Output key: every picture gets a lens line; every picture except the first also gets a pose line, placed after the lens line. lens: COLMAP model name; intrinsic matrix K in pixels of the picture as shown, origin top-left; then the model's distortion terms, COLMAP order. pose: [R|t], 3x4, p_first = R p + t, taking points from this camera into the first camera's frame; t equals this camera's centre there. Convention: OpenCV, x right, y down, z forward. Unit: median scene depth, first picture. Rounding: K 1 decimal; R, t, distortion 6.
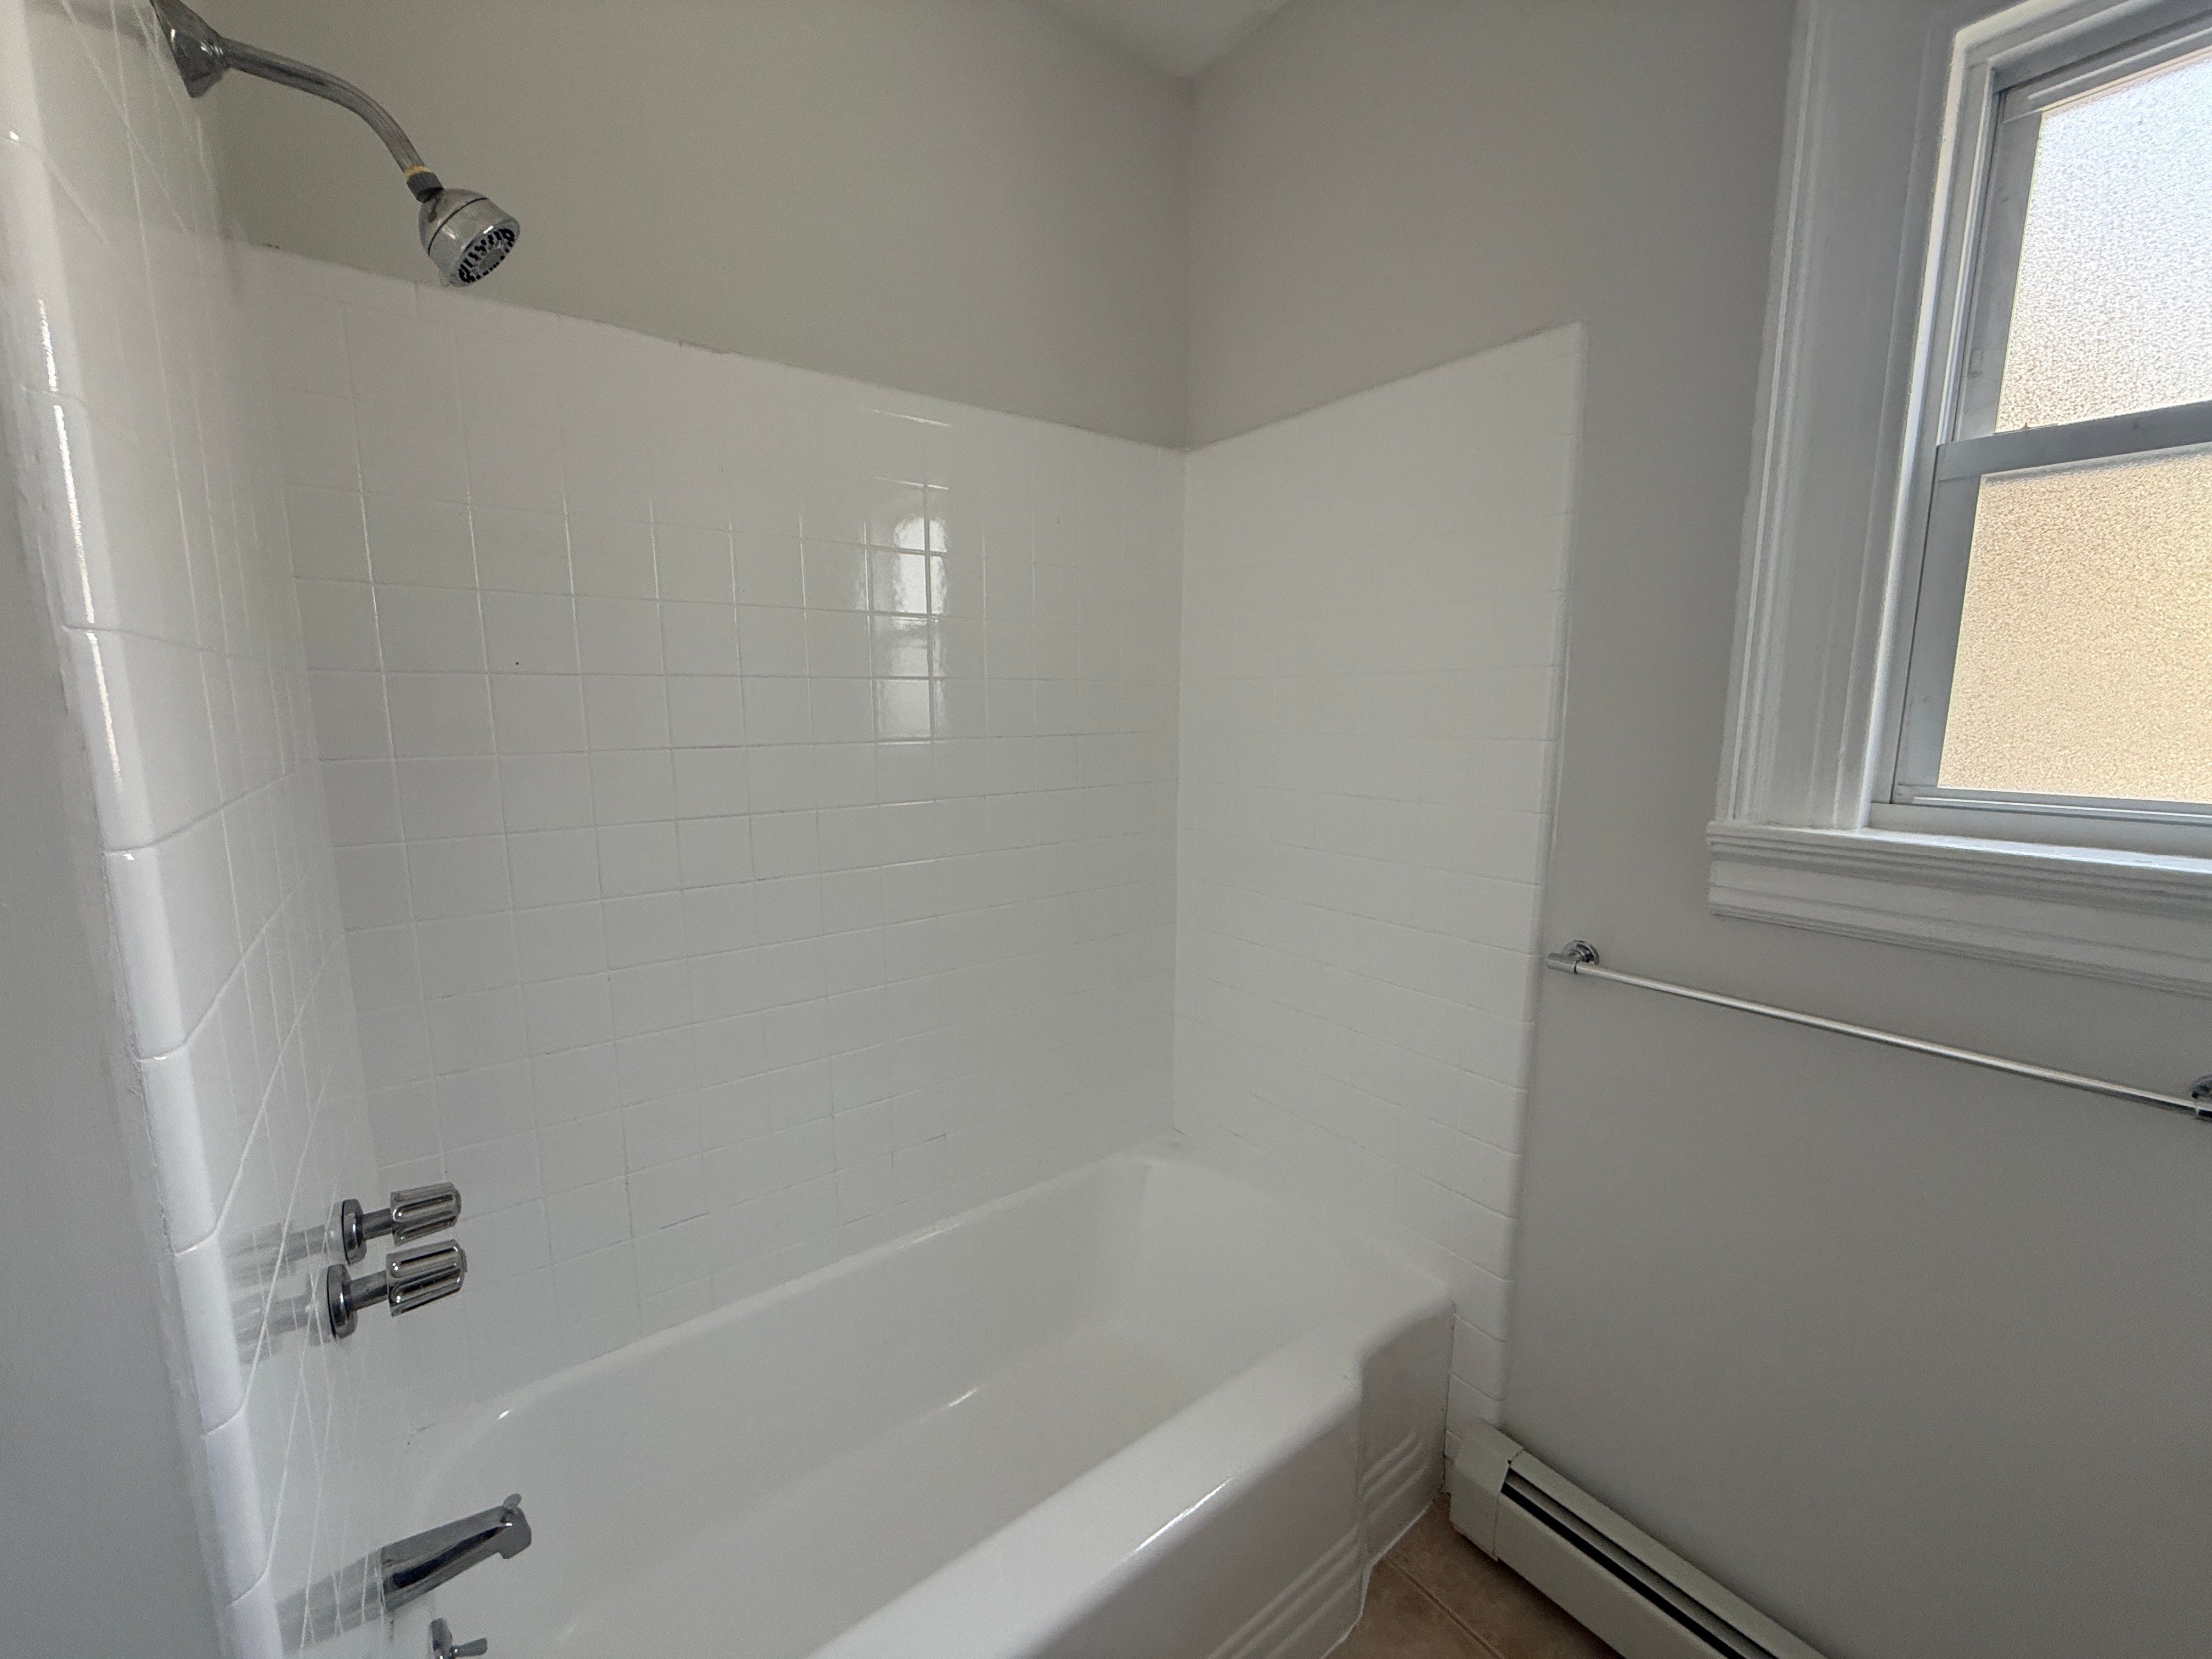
lens RADIAL K [[877.7, 0, 1098.8], [0, 877.7, 829.2], [0, 0, 1]] dist [0.000638, 0.000015]
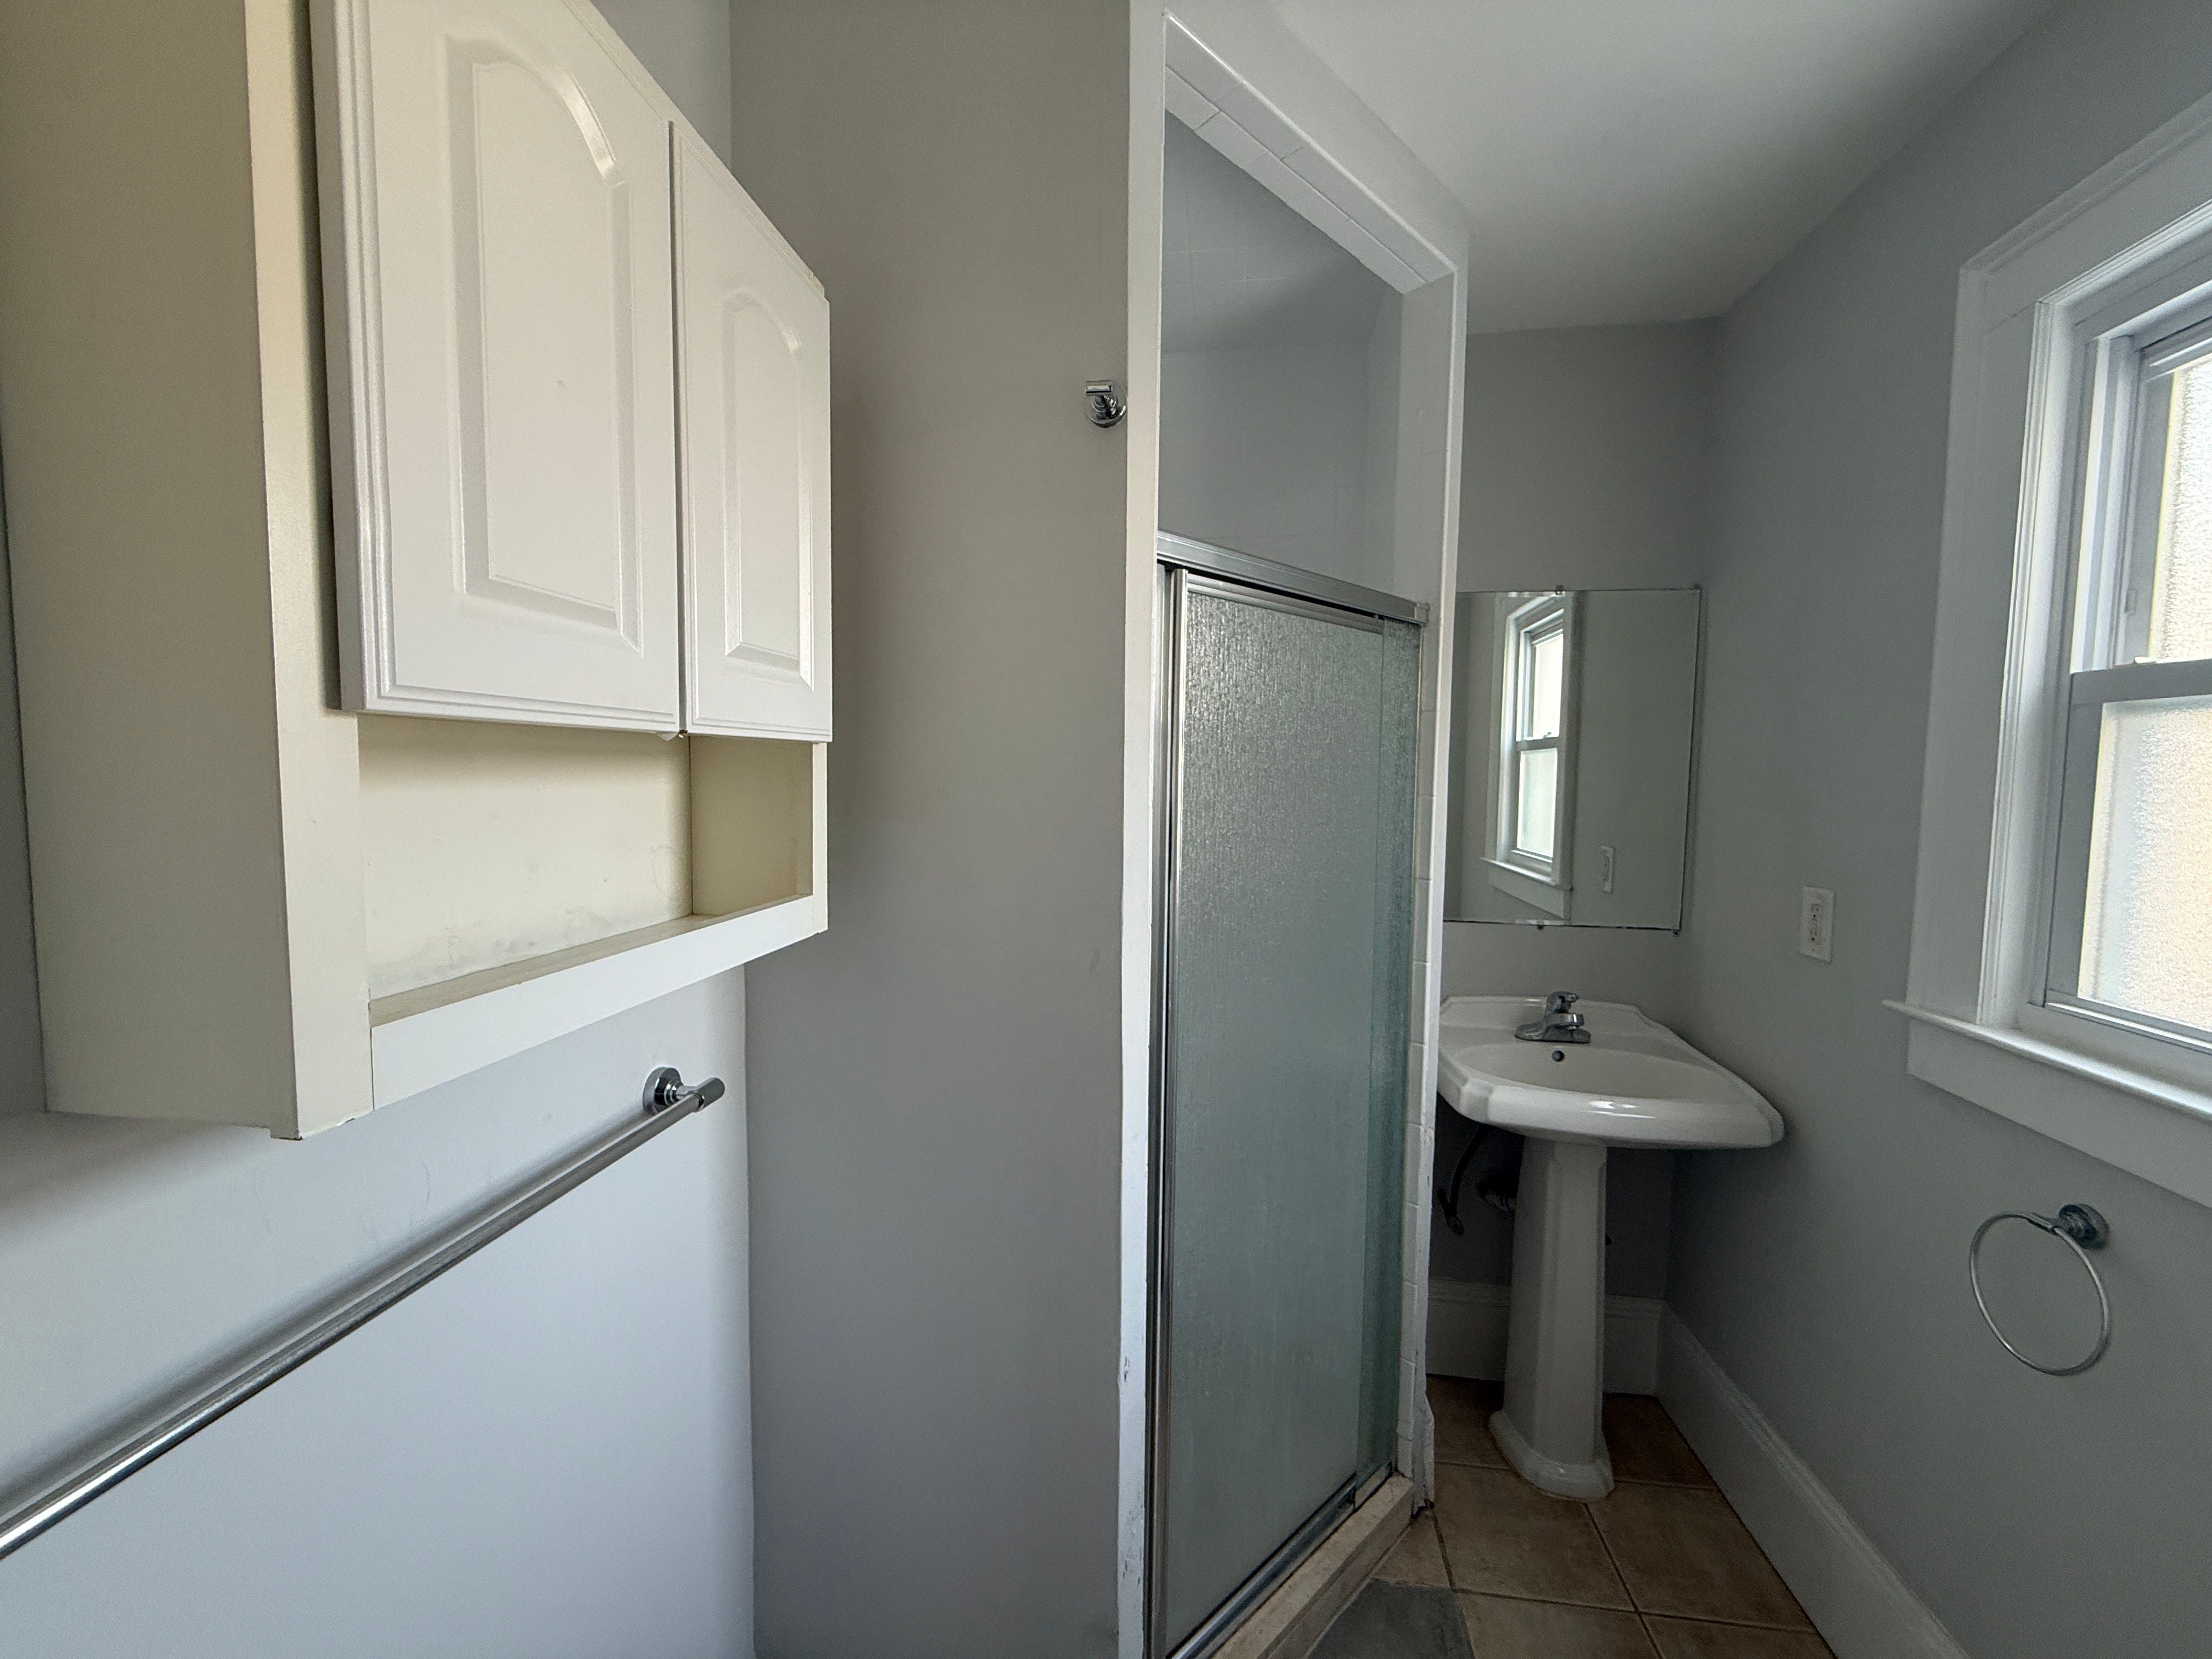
lens RADIAL K [[877.7, 0, 1098.8], [0, 877.7, 829.2], [0, 0, 1]] dist [0.000638, 0.000015]
pose [[0.702813, 0.065794, -0.708326, 0.907670], [-0.140493, 0.988940, -0.047540, -0.032867], [0.697364, 0.132926, 0.704283, -0.564071]]
